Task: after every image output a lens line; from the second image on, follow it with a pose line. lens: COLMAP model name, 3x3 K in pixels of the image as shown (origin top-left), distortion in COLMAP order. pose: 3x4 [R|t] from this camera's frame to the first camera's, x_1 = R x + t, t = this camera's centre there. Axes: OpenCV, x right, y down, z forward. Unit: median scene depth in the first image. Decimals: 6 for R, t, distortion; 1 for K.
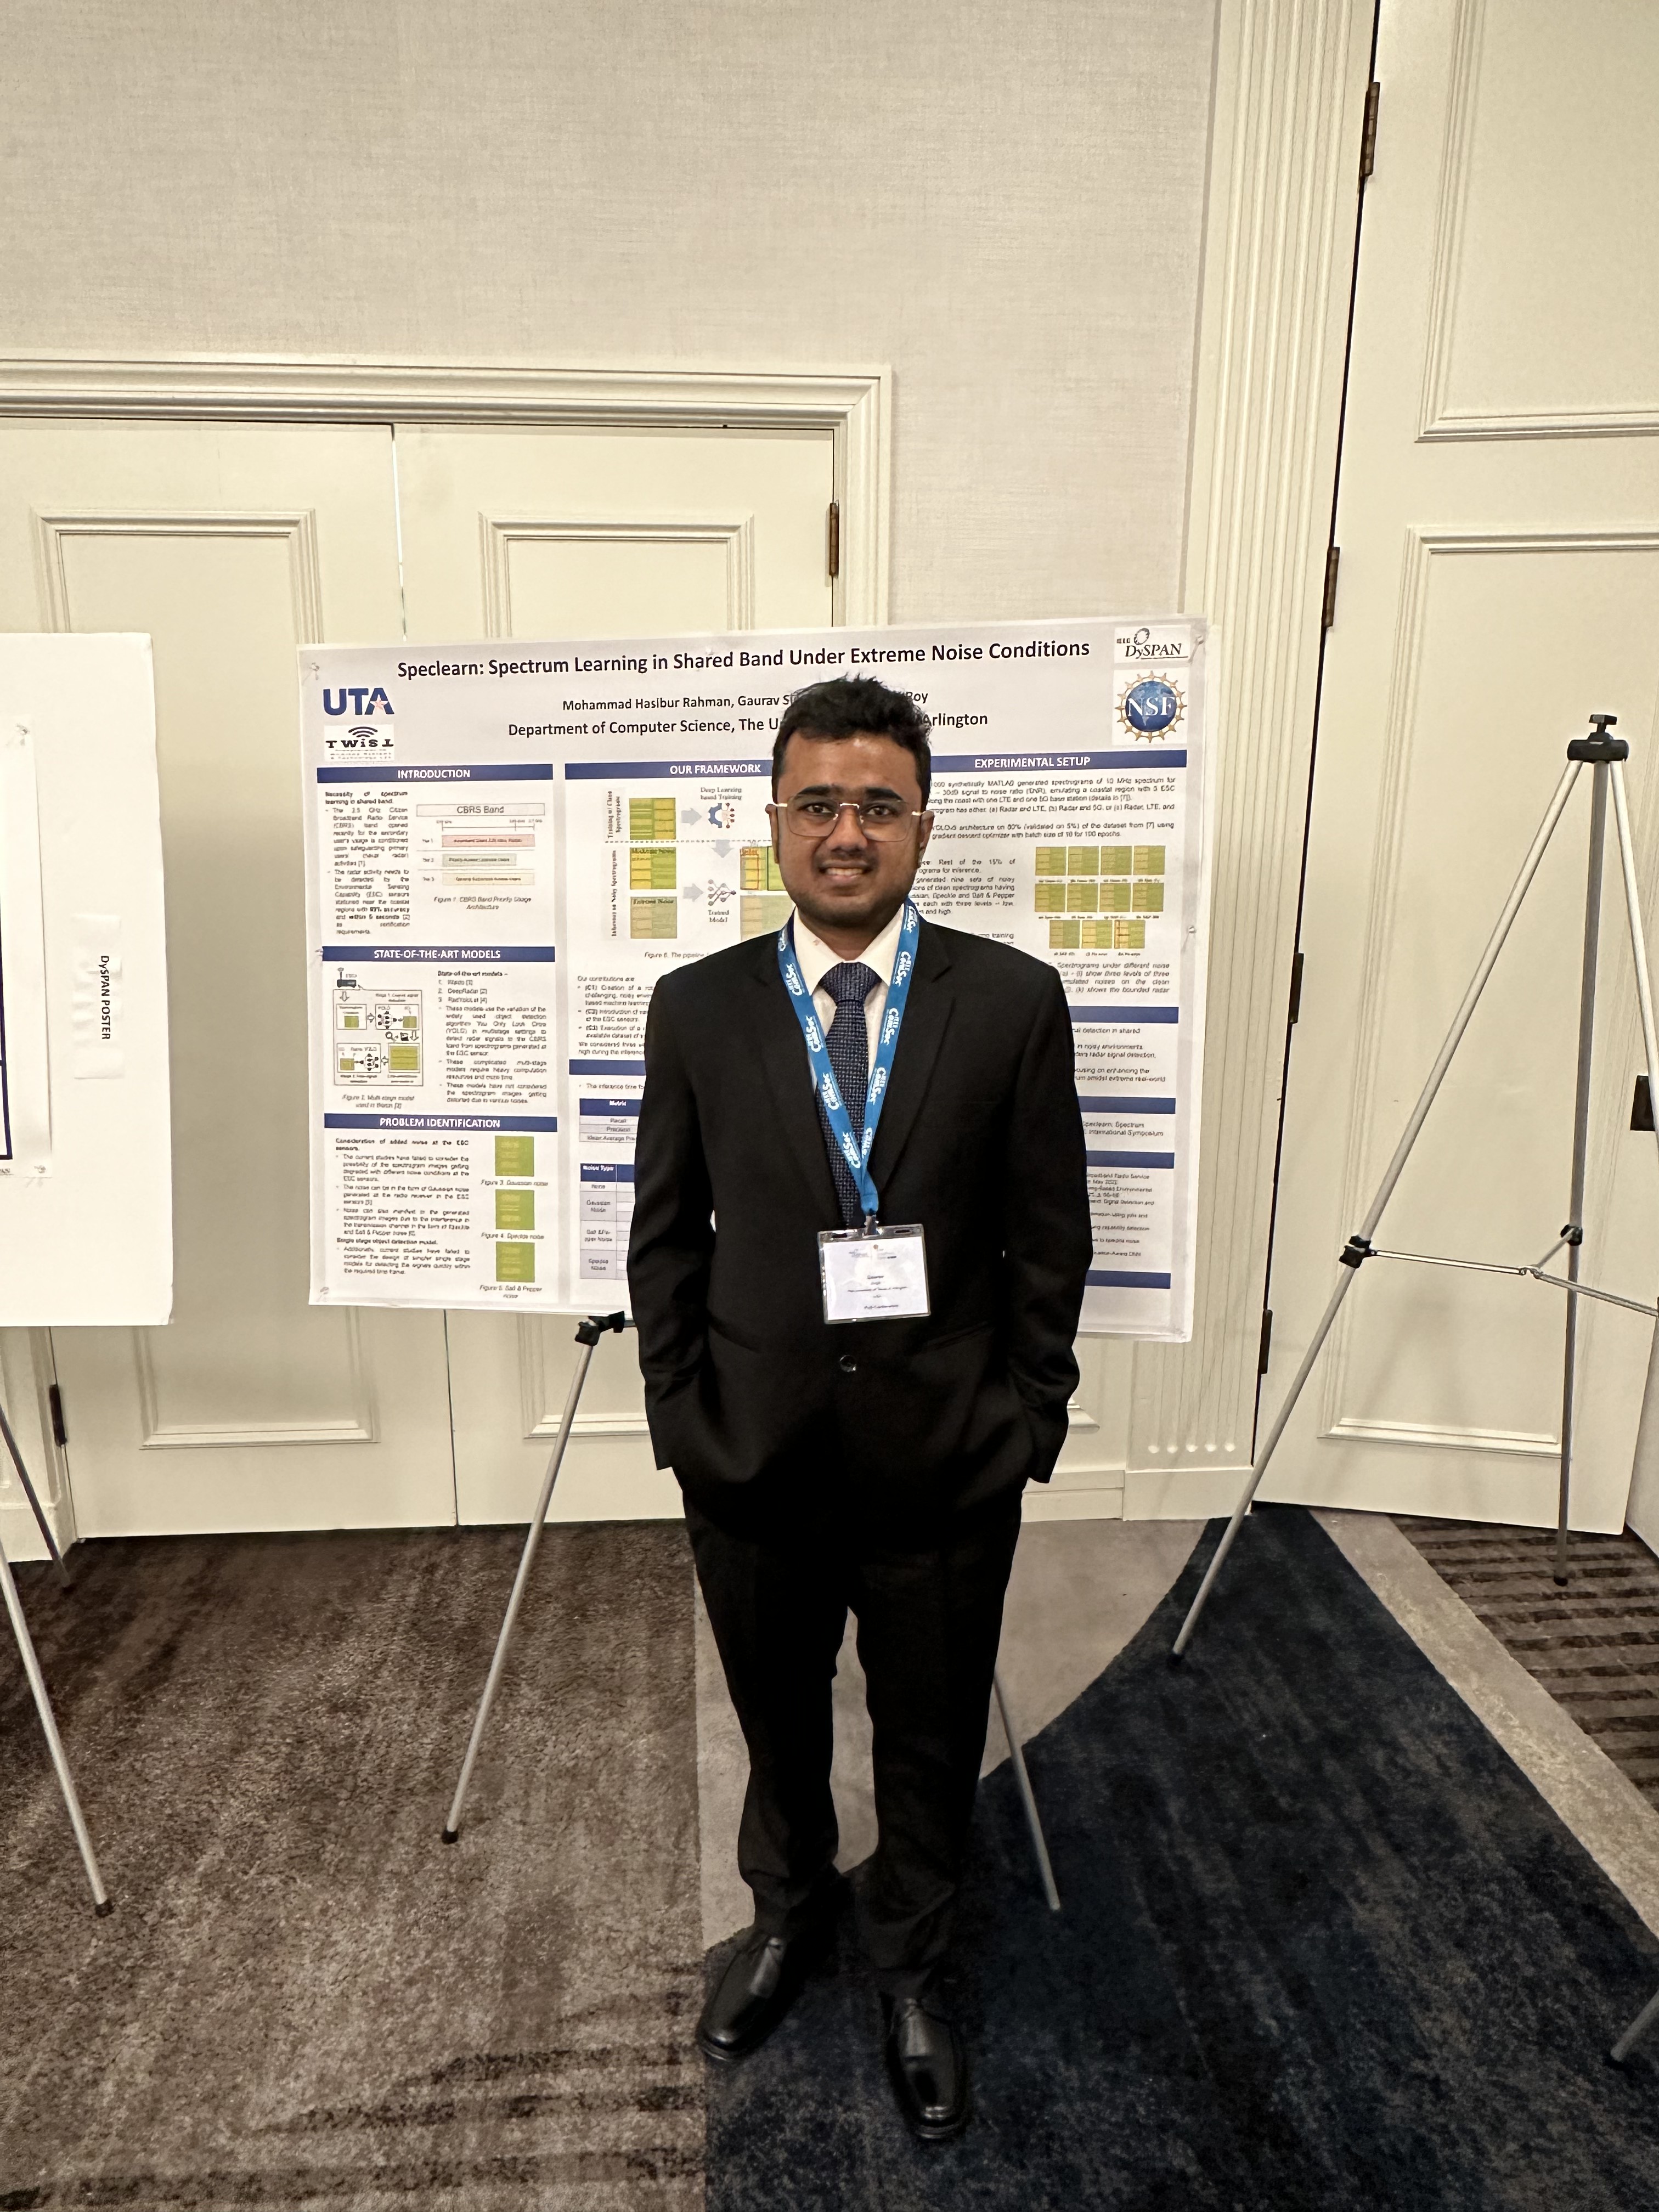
lens RADIAL K [[1437.4, 0, 811.5], [0, 1437.4, 1101.9], [0, 0, 1]] dist [-0.004776, 0.017252]
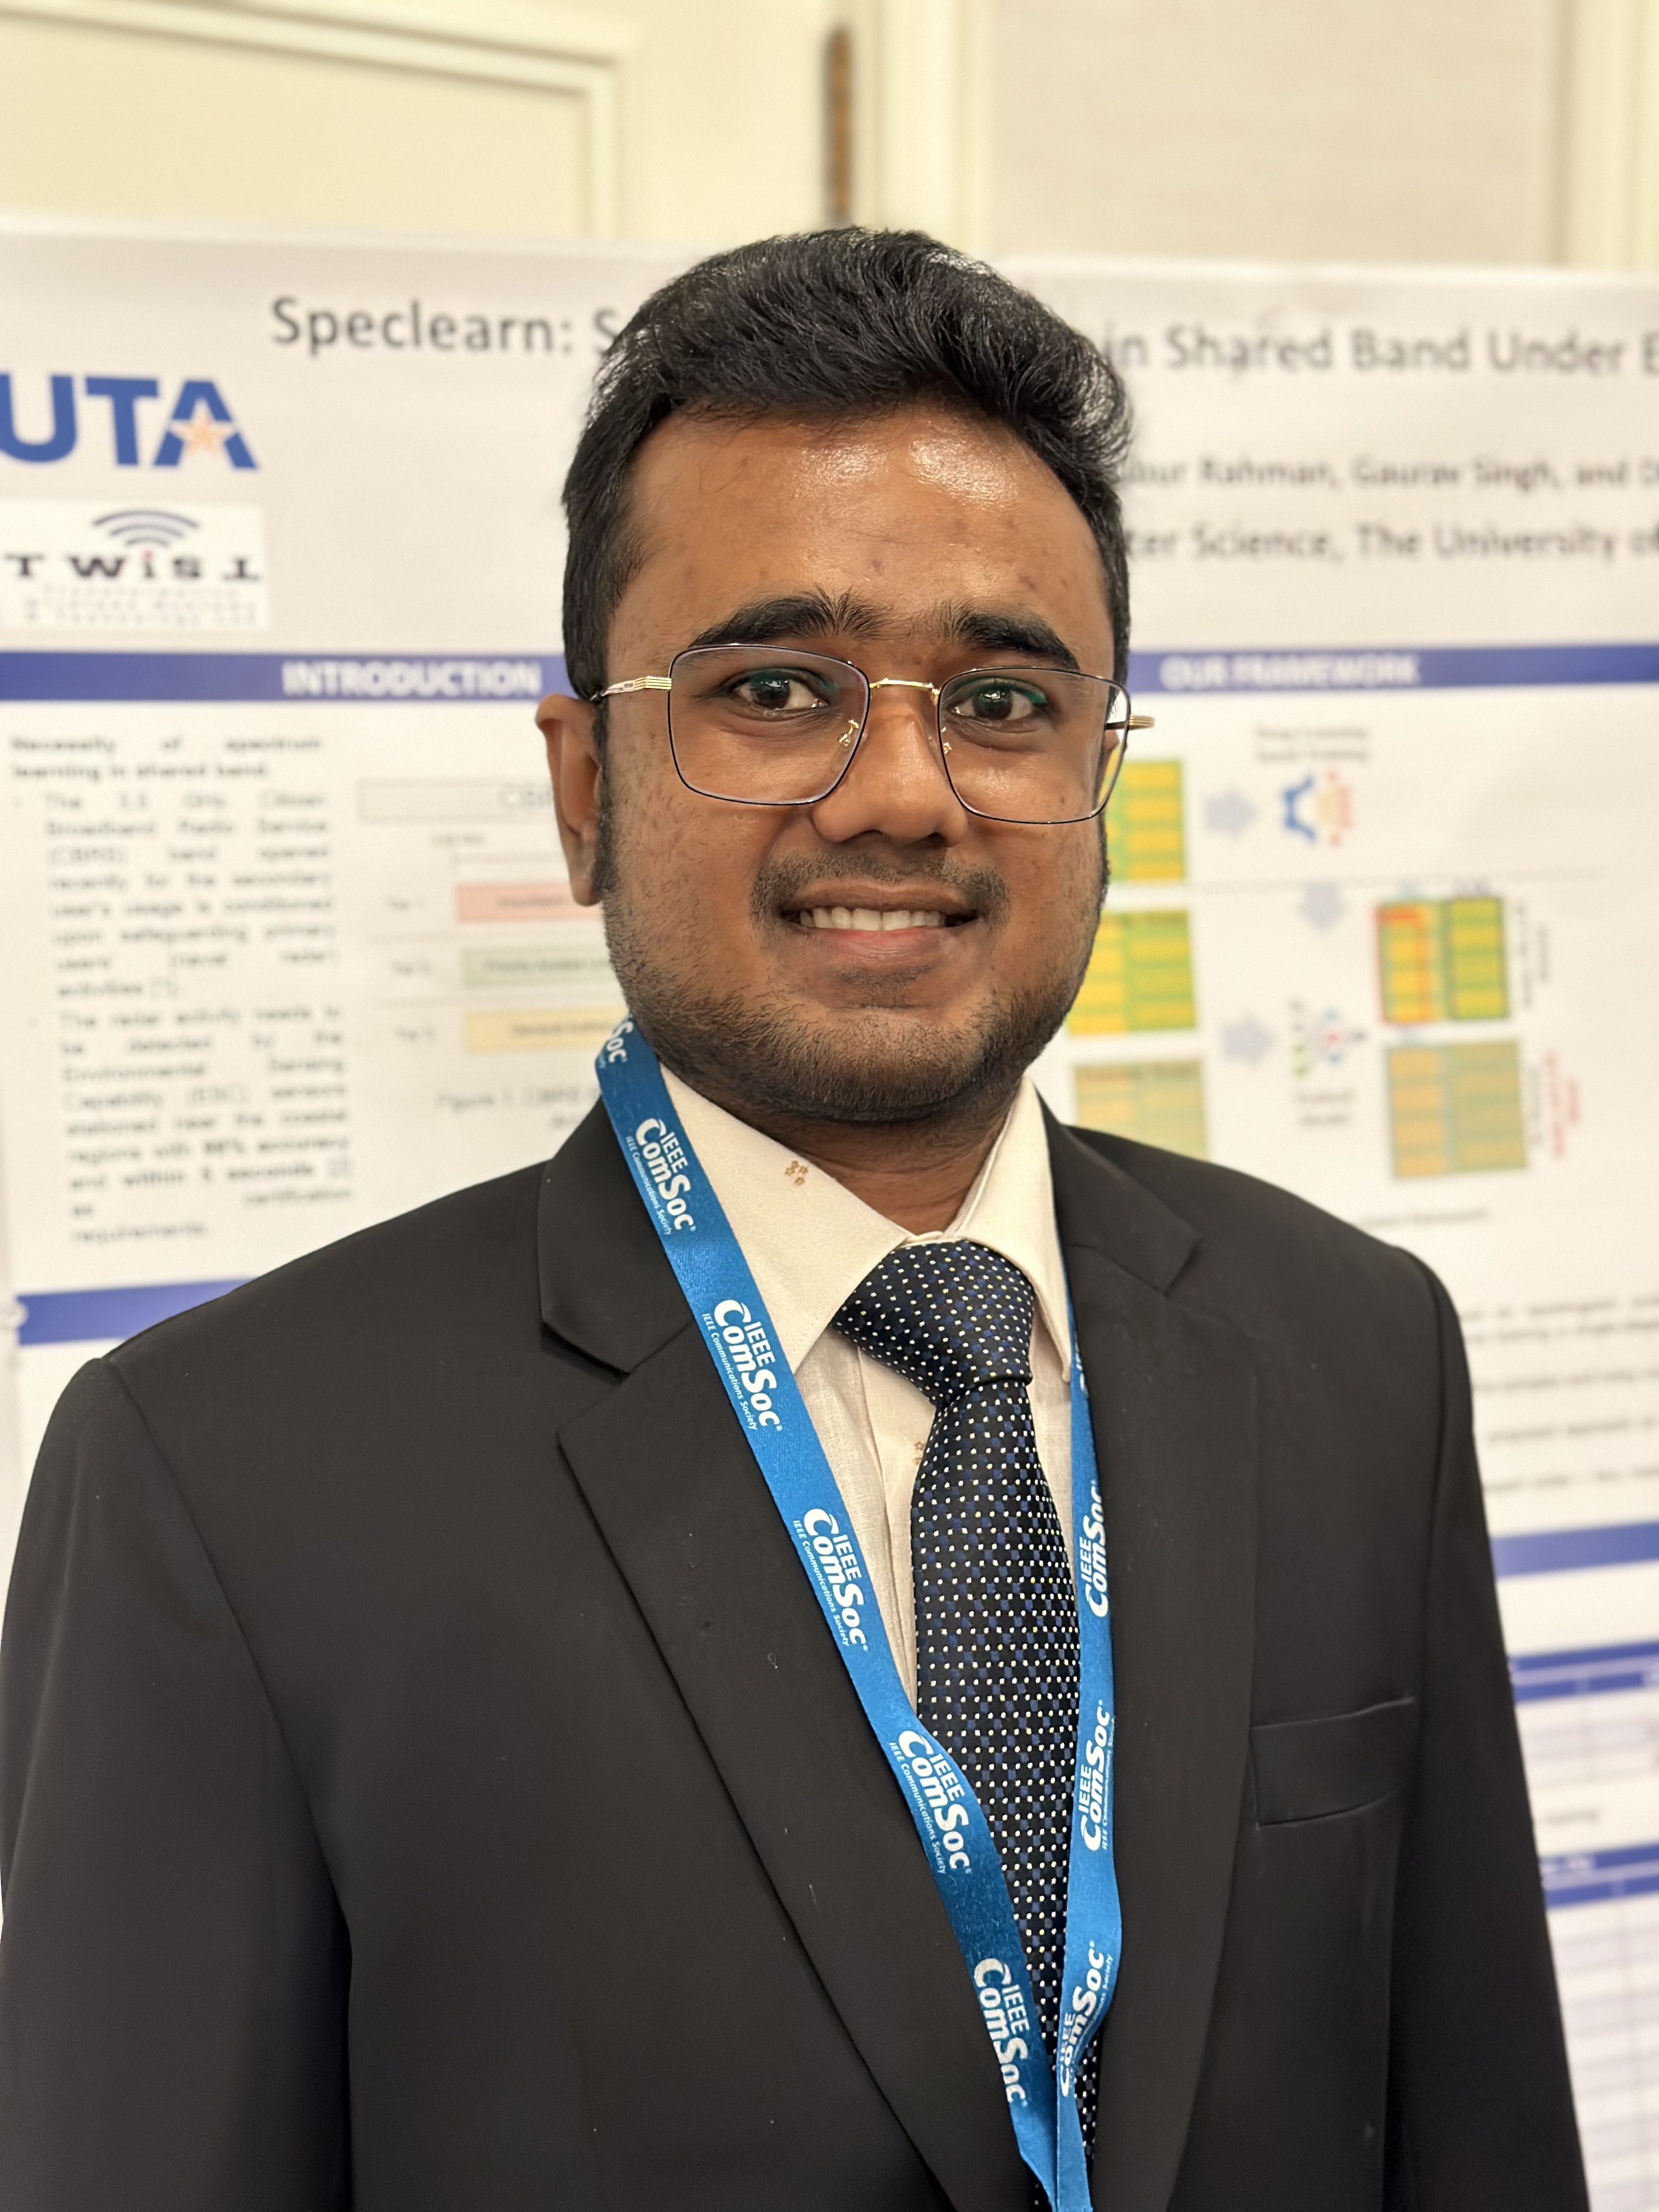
lens RADIAL K [[3064.6, 0, 849.4], [0, 3064.6, 1163.6], [0, 0, 1]] dist [0.149511, -0.040786]
pose [[0.886559, -0.055745, 0.459245, -0.480058], [0.115147, 0.988061, -0.102353, -0.055673], [-0.448056, 0.143623, 0.882393, 0.419005]]
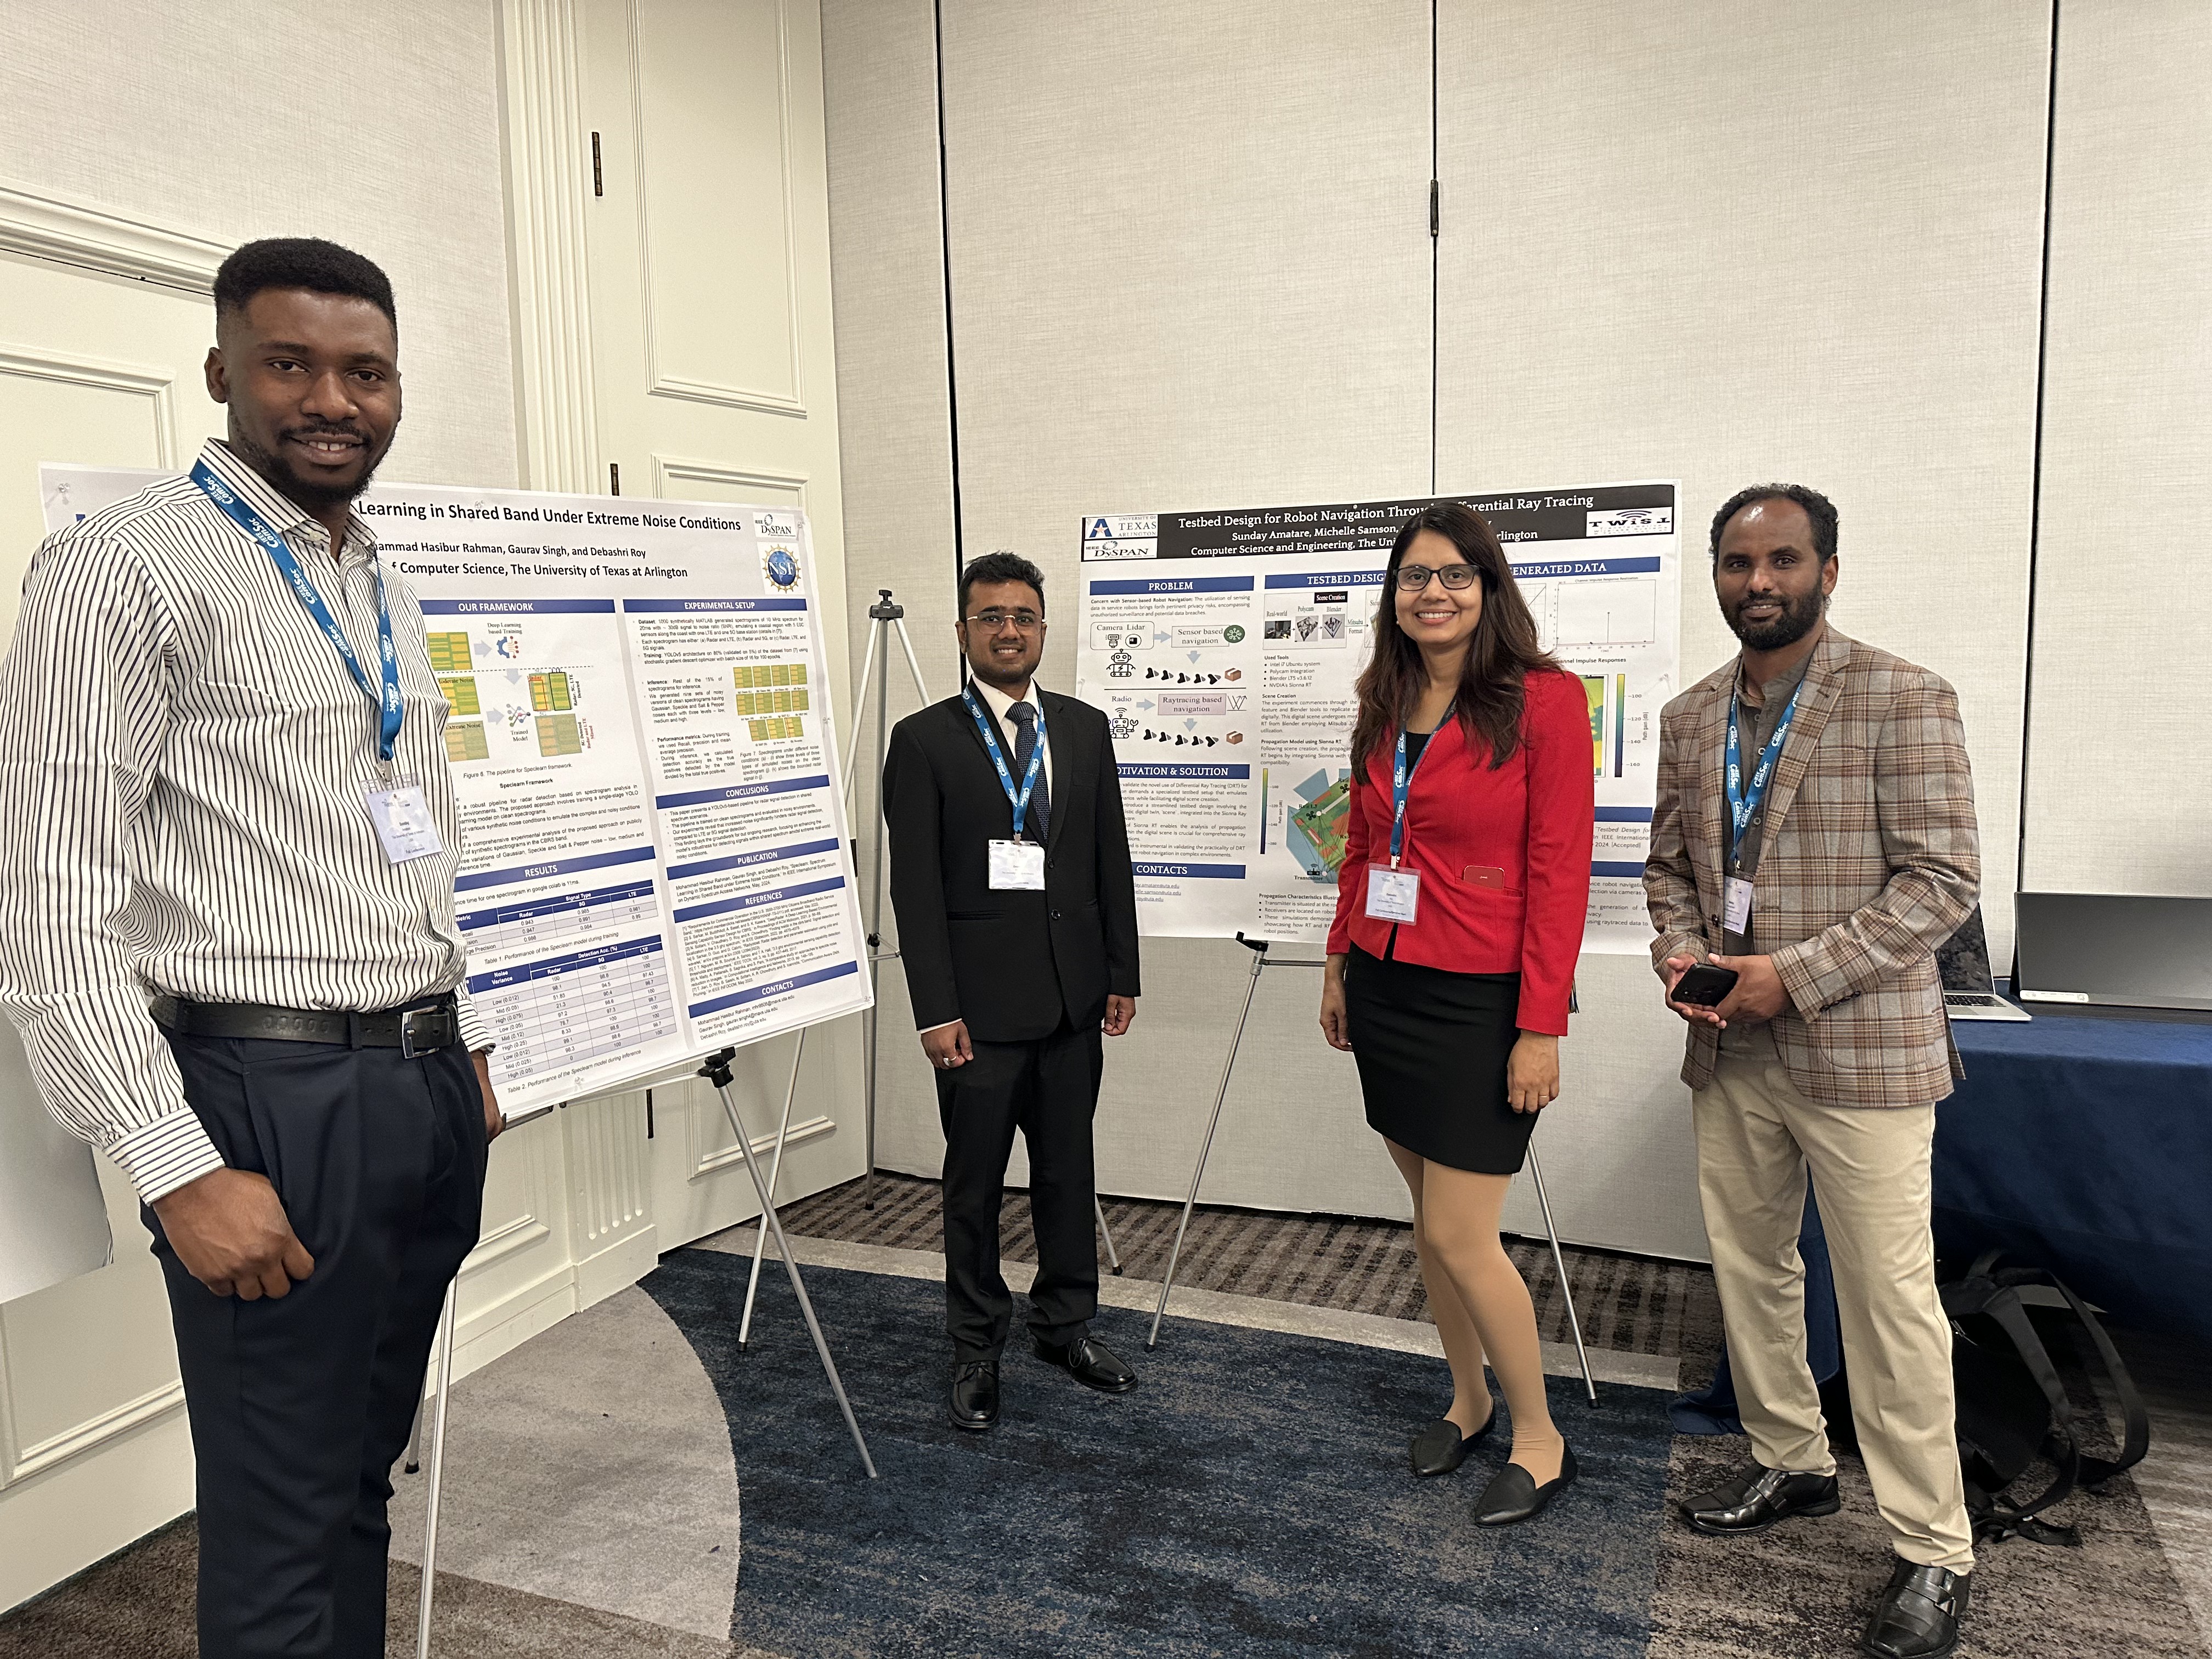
lens RADIAL K [[1522.9, 0, 1111.5], [0, 1522.9, 833.0], [0, 0, 1]] dist [0.109016, -0.142695]
pose [[0.448335, -0.111977, 0.886824, -0.919286], [0.238098, 0.971238, 0.002265, 0.051044], [-0.861571, 0.210136, 0.462102, 0.060650]]
